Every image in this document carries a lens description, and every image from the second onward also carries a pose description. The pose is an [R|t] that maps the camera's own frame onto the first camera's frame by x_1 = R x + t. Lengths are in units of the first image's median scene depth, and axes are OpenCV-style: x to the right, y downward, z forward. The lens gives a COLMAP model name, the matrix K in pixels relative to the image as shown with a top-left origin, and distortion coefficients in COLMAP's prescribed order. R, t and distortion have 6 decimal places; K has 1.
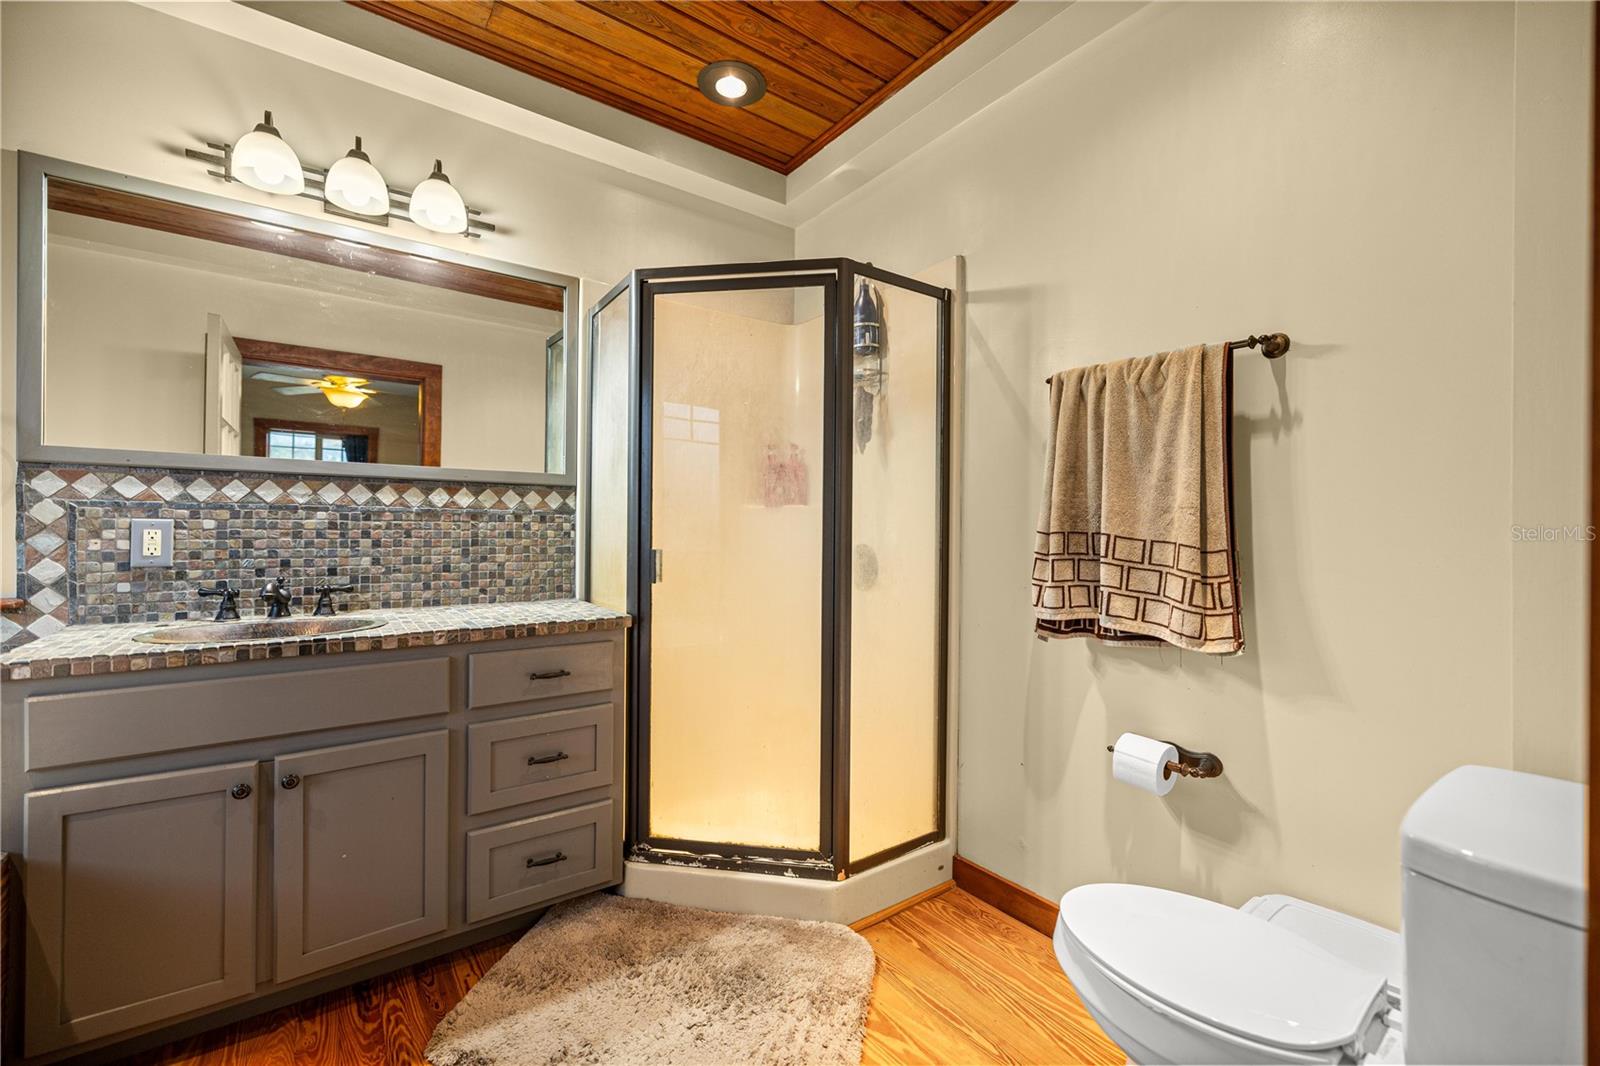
lens RADIAL K [[661.3, 0, 804.3], [0, 661.3, 528.0], [0, 0, 1]] dist [0.001041, 0.000173]
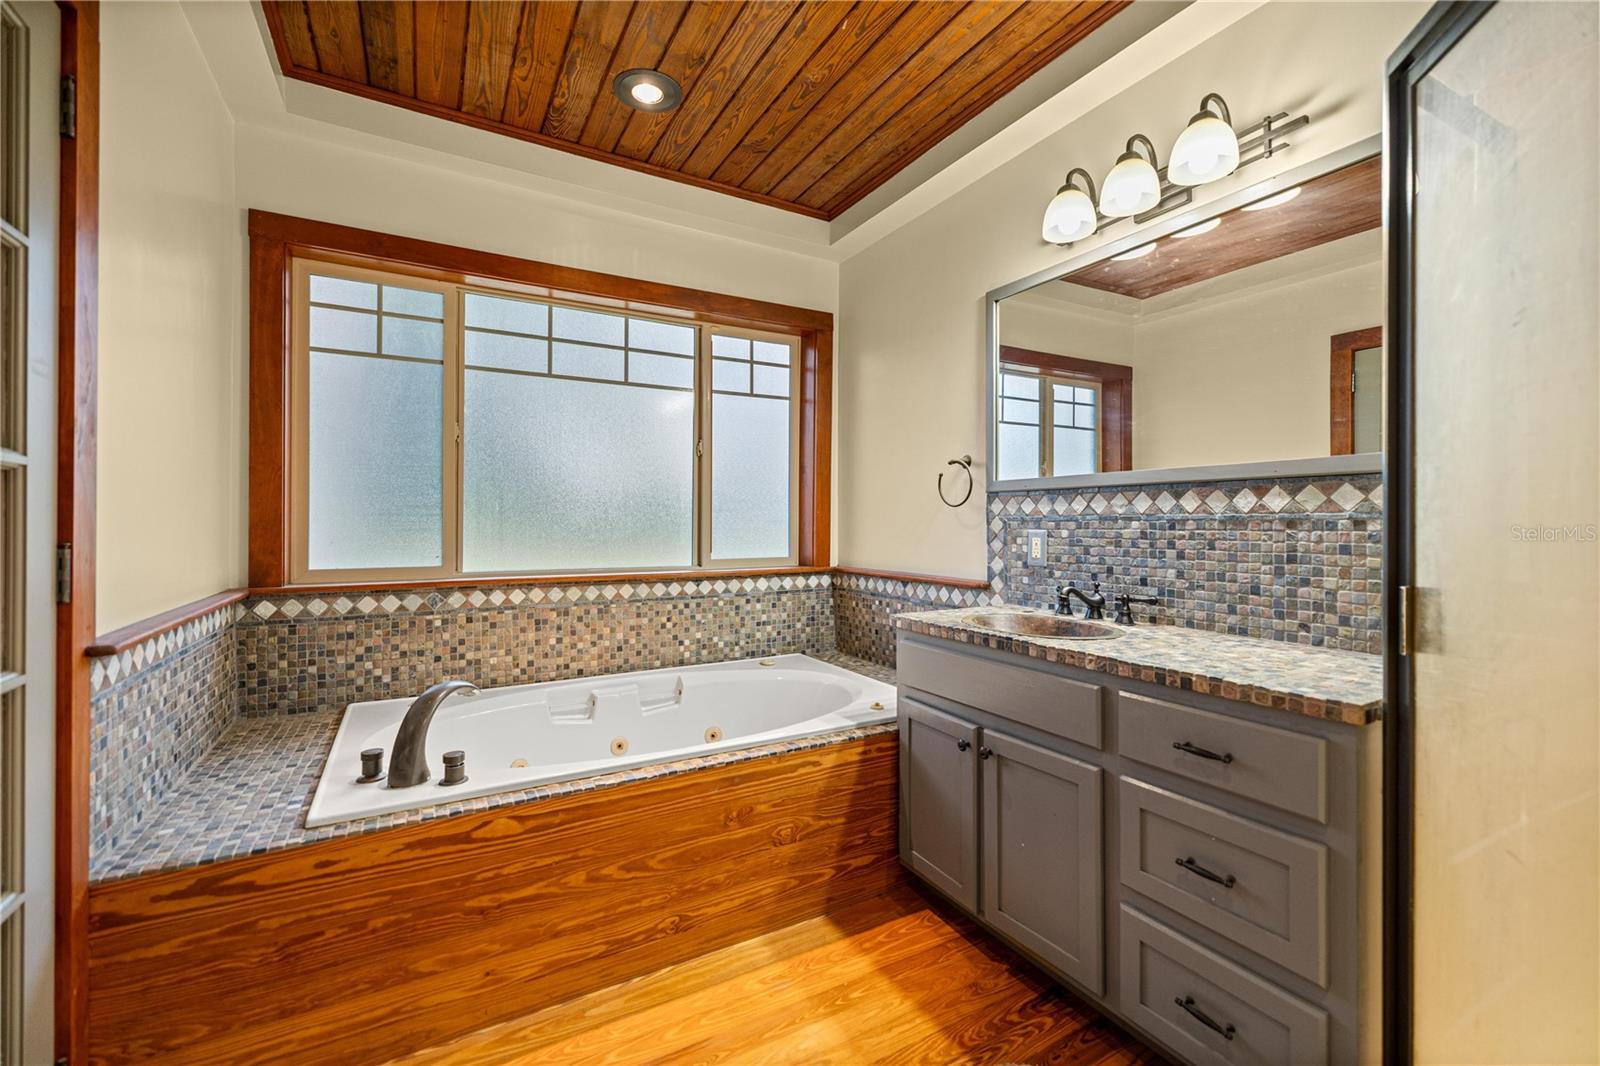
lens RADIAL K [[661.3, 0, 804.3], [0, 661.3, 528.0], [0, 0, 1]] dist [0.001041, 0.000173]
pose [[-0.106528, -0.005377, -0.994295, 0.319888], [-0.002802, 0.999983, -0.005107, -0.007850], [0.994306, 0.002241, -0.106541, 0.595740]]
